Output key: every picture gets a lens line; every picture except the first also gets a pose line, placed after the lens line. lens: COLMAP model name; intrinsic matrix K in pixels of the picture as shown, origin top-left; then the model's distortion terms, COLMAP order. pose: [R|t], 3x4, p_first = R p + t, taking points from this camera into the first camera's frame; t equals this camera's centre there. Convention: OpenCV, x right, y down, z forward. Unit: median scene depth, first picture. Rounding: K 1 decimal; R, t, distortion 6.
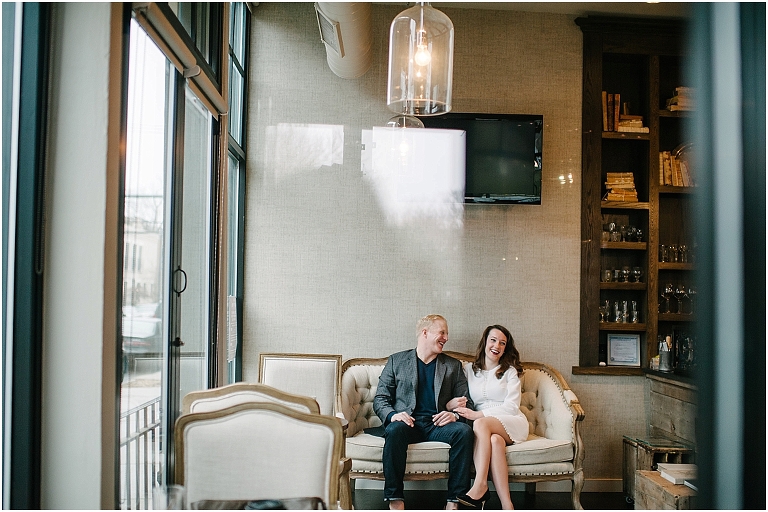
lens RADIAL K [[761.6, 0, 384.0], [0, 761.6, 256.0], [0, 0, 1]] dist [-0.096135, 0.083539]
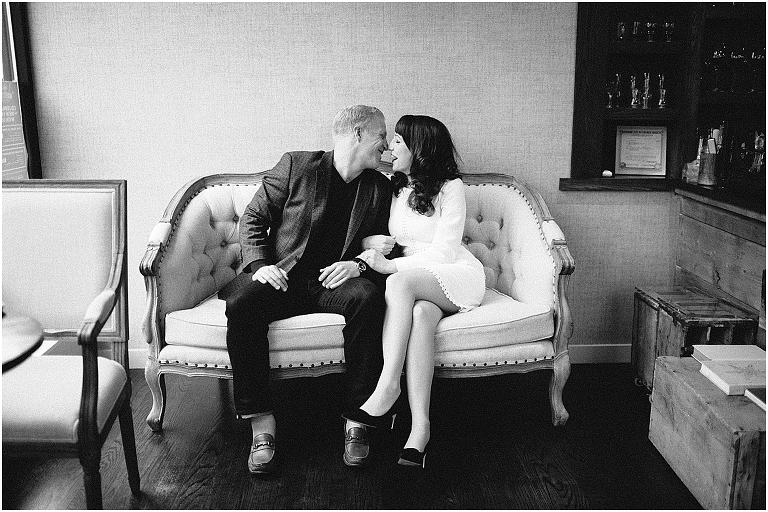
lens RADIAL K [[761.6, 0, 384.0], [0, 761.6, 256.0], [0, 0, 1]] dist [-0.096135, 0.083539]
pose [[0.999650, -0.026015, -0.004875, 0.107690], [0.026374, 0.963592, 0.266075, 0.037335], [-0.002225, -0.266110, 0.963940, 0.386857]]
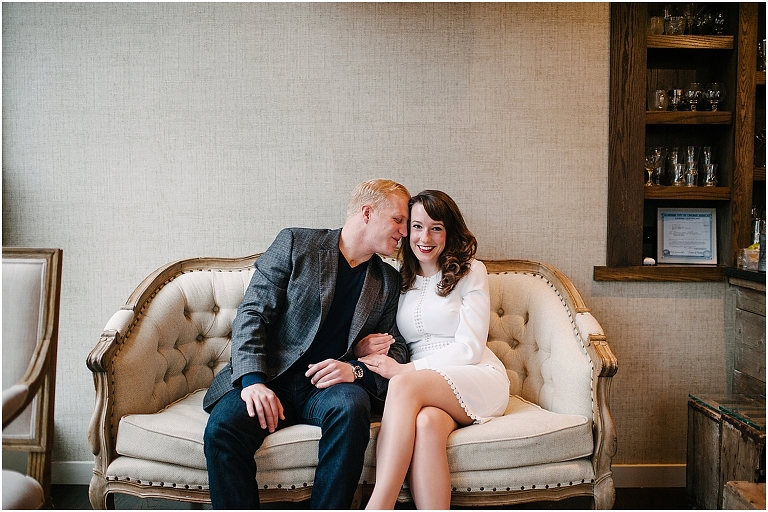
lens RADIAL K [[761.6, 0, 384.0], [0, 761.6, 256.0], [0, 0, 1]] dist [-0.096135, 0.083539]
pose [[0.999235, -0.019528, -0.033878, 0.121725], [0.023492, 0.992393, 0.120847, 0.072143], [0.031261, -0.121551, 0.992093, 0.475344]]
